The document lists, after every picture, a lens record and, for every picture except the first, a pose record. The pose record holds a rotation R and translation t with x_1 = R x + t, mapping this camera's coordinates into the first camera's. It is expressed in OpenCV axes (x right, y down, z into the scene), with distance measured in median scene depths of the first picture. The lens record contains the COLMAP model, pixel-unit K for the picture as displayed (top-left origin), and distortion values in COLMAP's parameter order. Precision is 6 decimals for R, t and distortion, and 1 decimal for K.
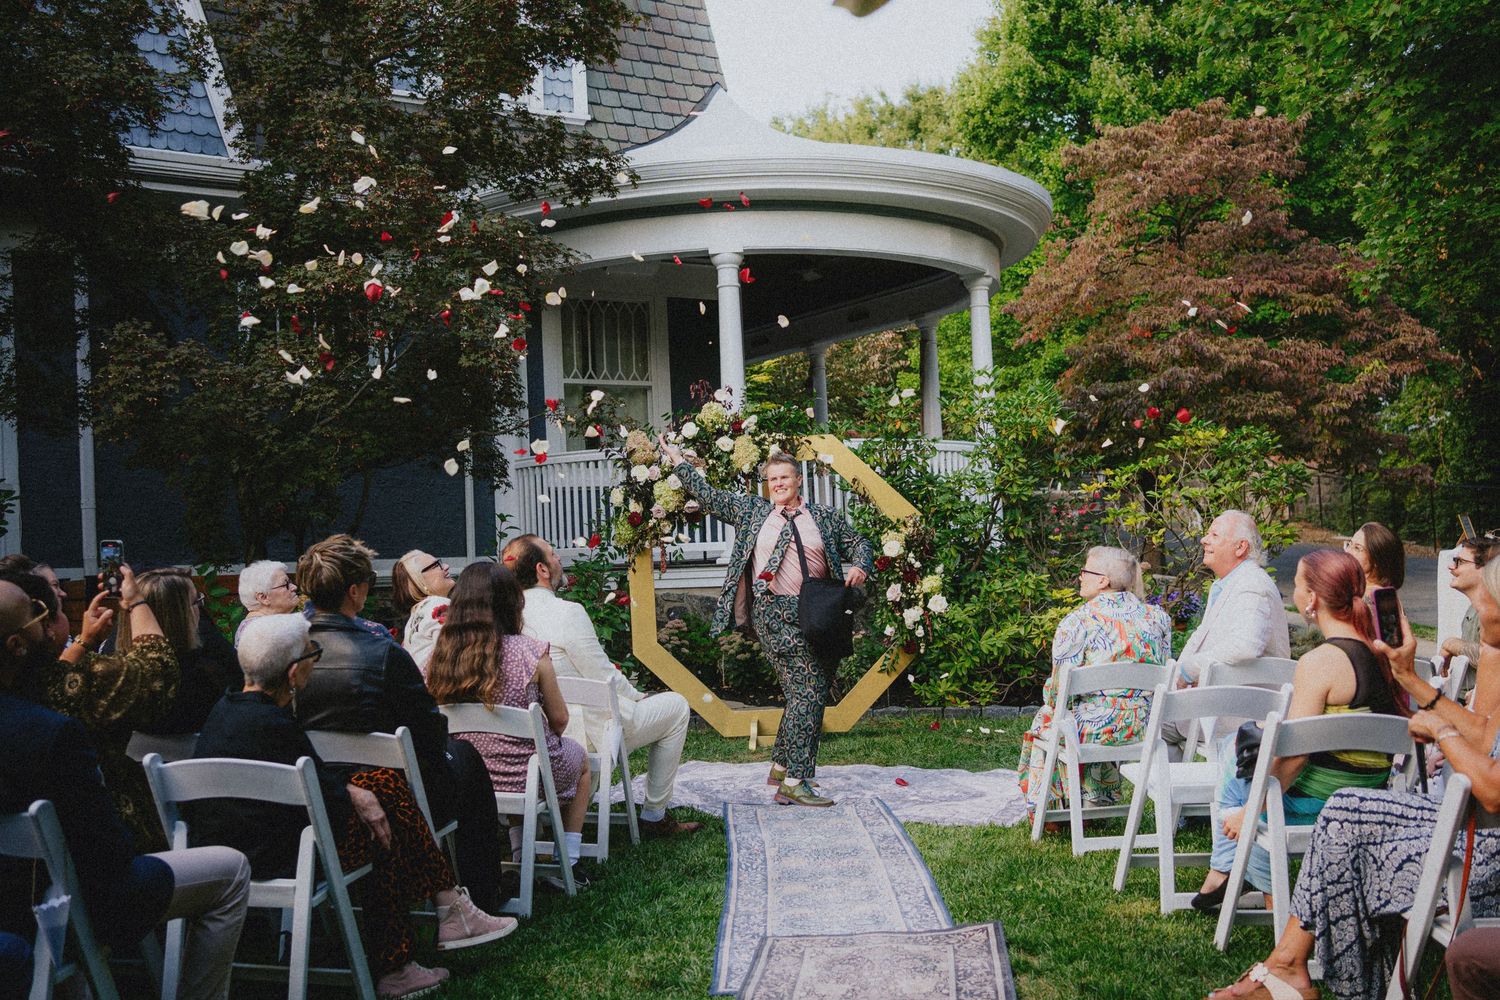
lens RADIAL K [[1500.9, 0, 749.8], [0, 1500.9, 546.8], [0, 0, 1]] dist [-0.061852, 0.181755]
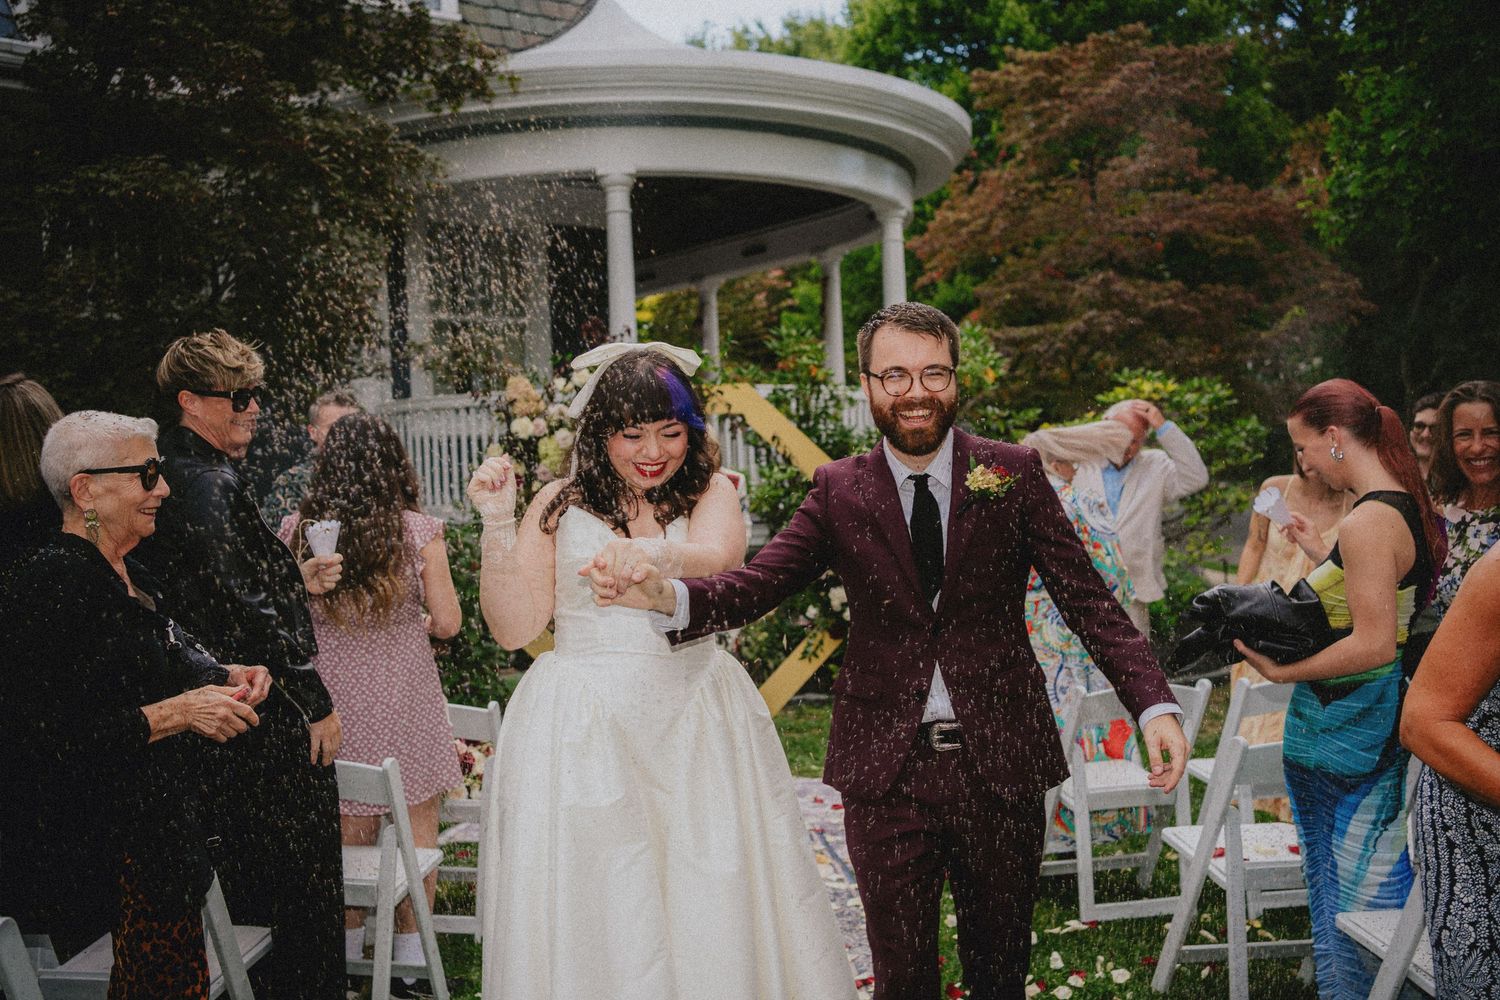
lens RADIAL K [[1500.9, 0, 749.8], [0, 1500.9, 546.8], [0, 0, 1]] dist [-0.061852, 0.181755]
pose [[0.996275, 0.001457, 0.086218, -0.015303], [-0.004980, 0.999161, 0.040662, -0.014418], [-0.086086, -0.040940, 0.995446, 0.122424]]
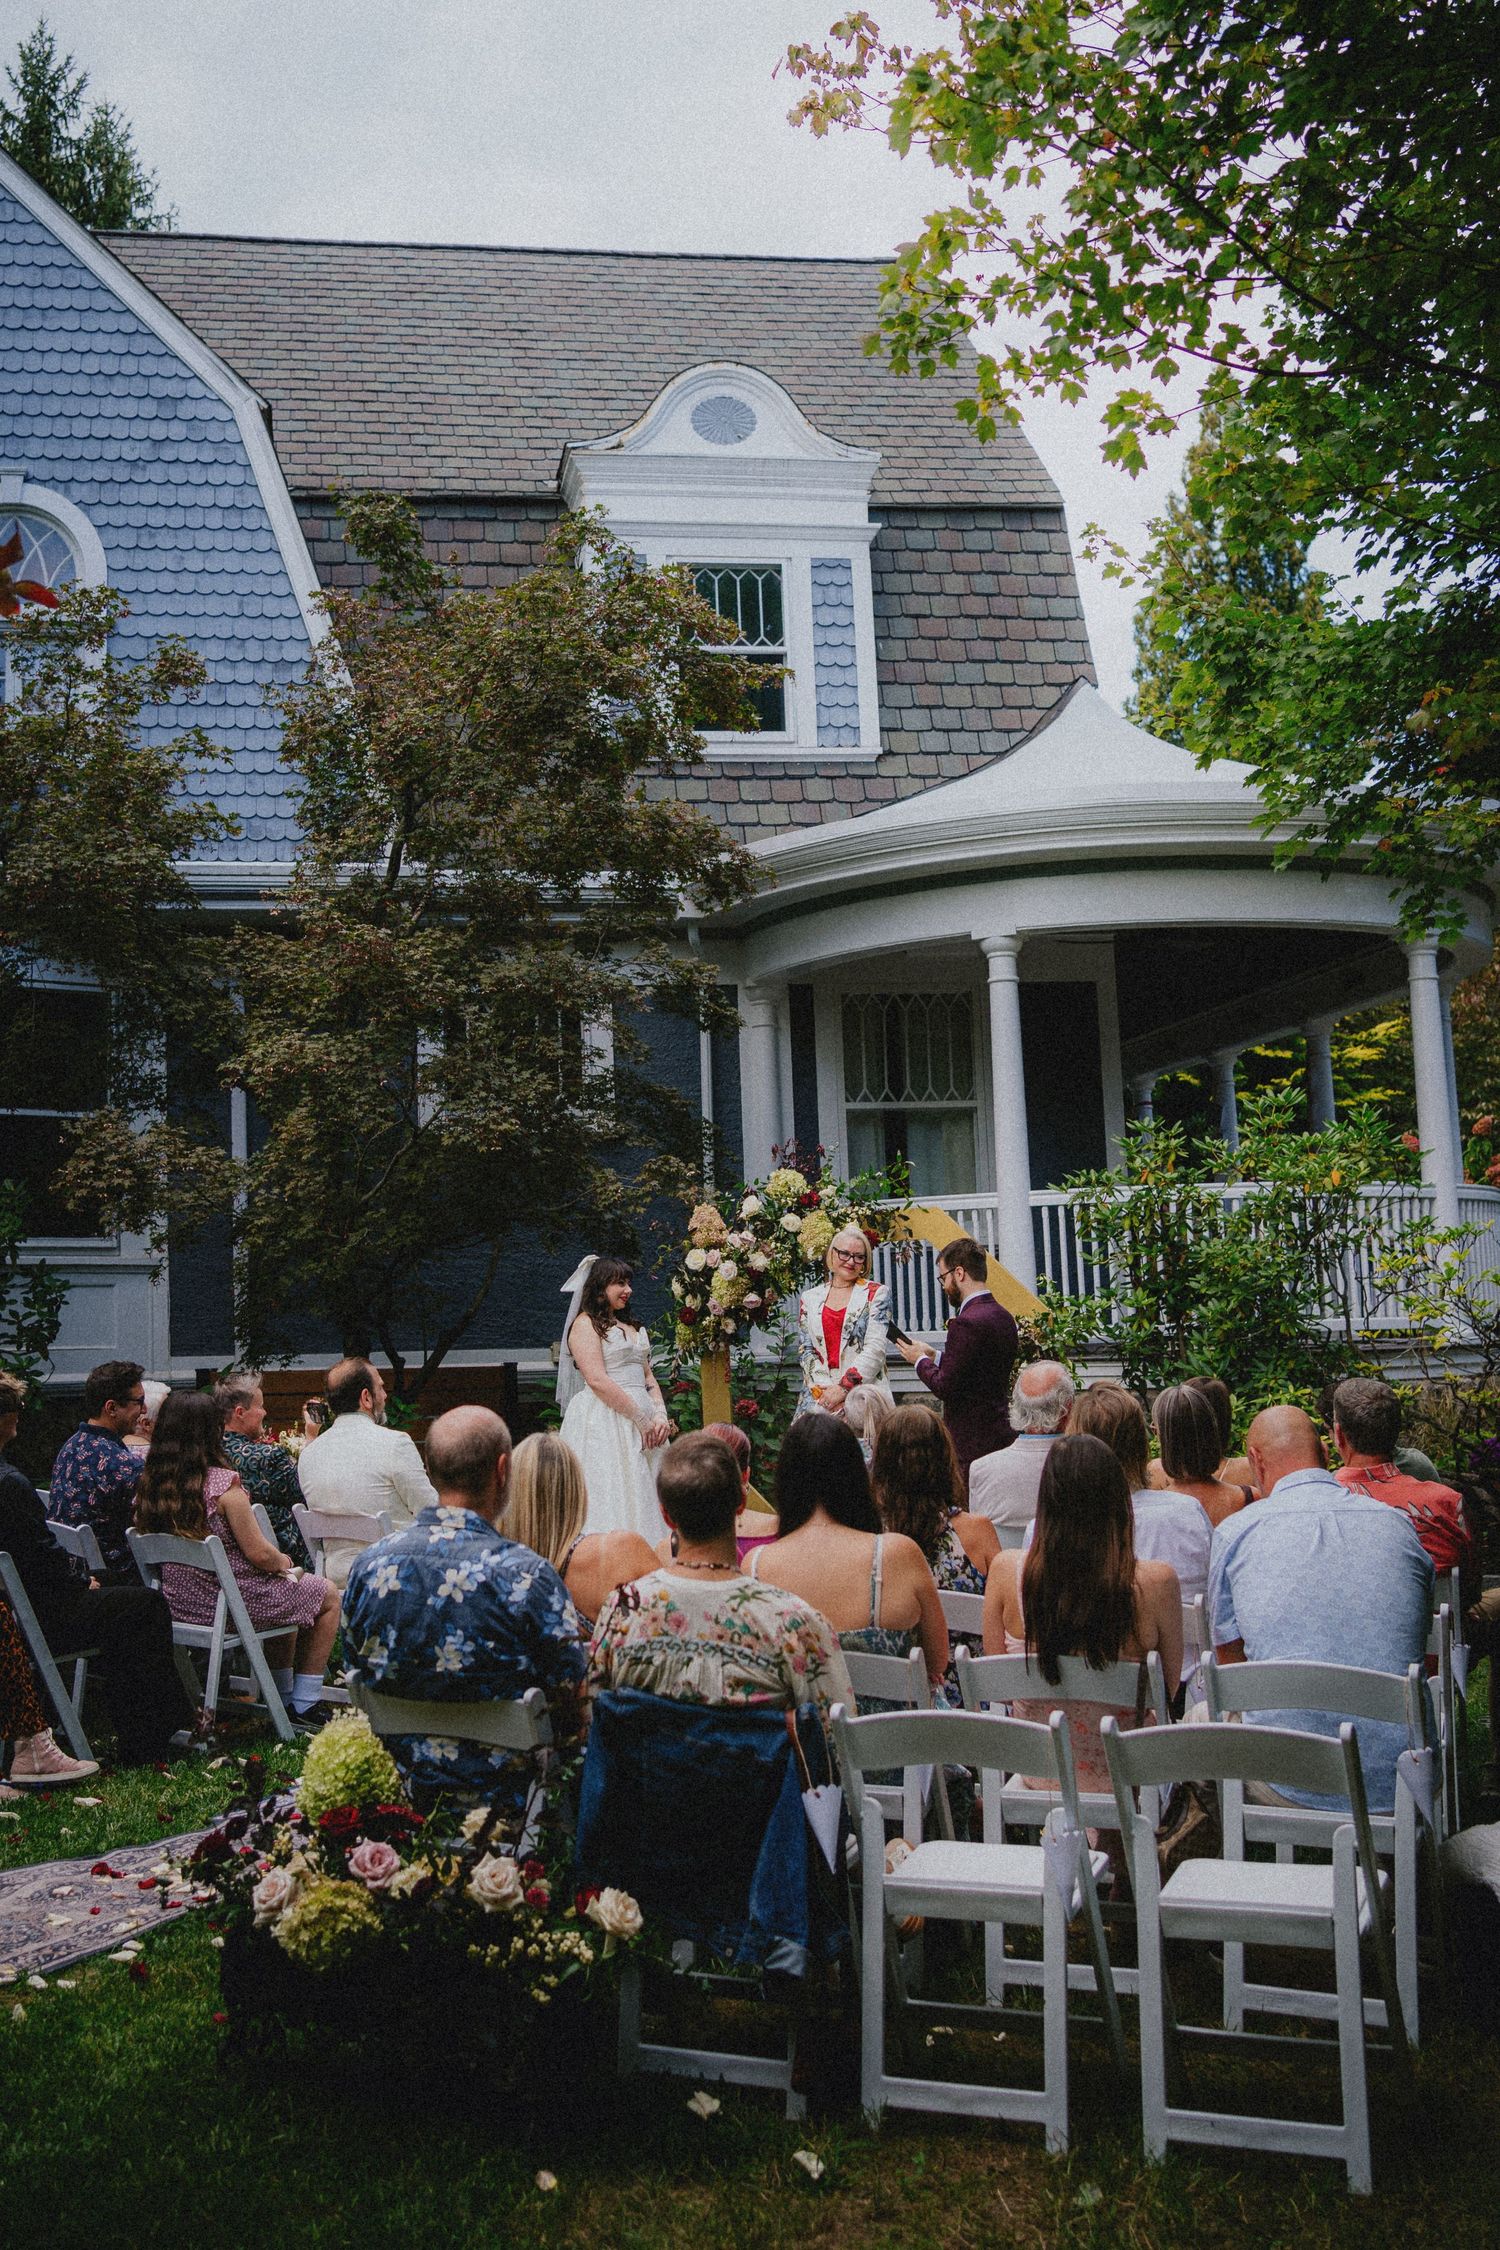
lens RADIAL K [[2455.7, 0, 750.0], [0, 2455.7, 1125.0], [0, 0, 1]] dist [-0.003153, 0.000013]
pose [[0.921177, -0.025053, -0.388337, 0.403647], [0.000369, 0.997981, -0.063508, -0.031773], [0.389144, 0.058359, 0.919326, -0.183395]]
